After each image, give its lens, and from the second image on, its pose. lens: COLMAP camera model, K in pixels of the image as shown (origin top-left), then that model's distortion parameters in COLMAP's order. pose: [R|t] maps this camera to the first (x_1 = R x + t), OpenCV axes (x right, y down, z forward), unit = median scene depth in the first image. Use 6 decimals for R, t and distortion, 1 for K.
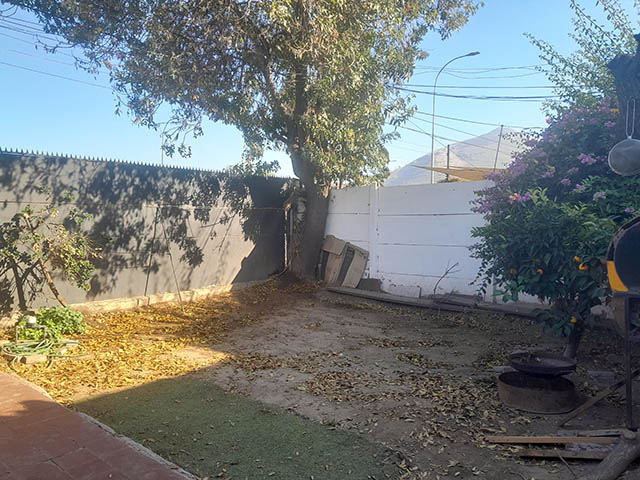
lens RADIAL K [[514.2, 0, 319.5], [0, 514.2, 230.4], [0, 0, 1]] dist [-0.001925, -0.005246]
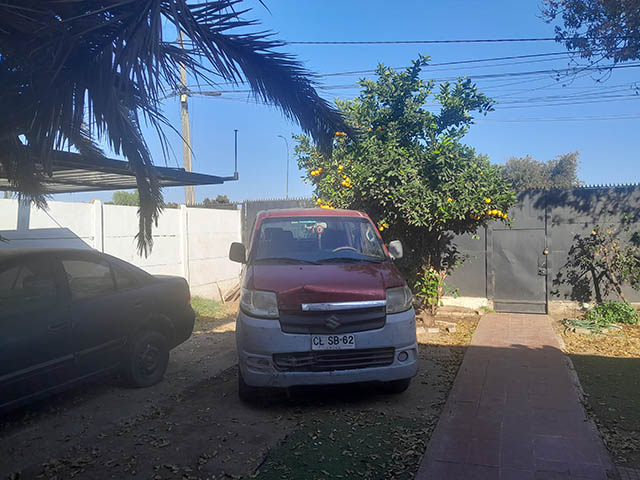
lens RADIAL K [[514.2, 0, 319.5], [0, 514.2, 230.4], [0, 0, 1]] dist [-0.001925, -0.005246]
pose [[0.337204, -0.020461, -0.941209, 0.463835], [0.000001, 0.999764, -0.021734, -0.005111], [0.941432, 0.007328, 0.337125, -0.165588]]
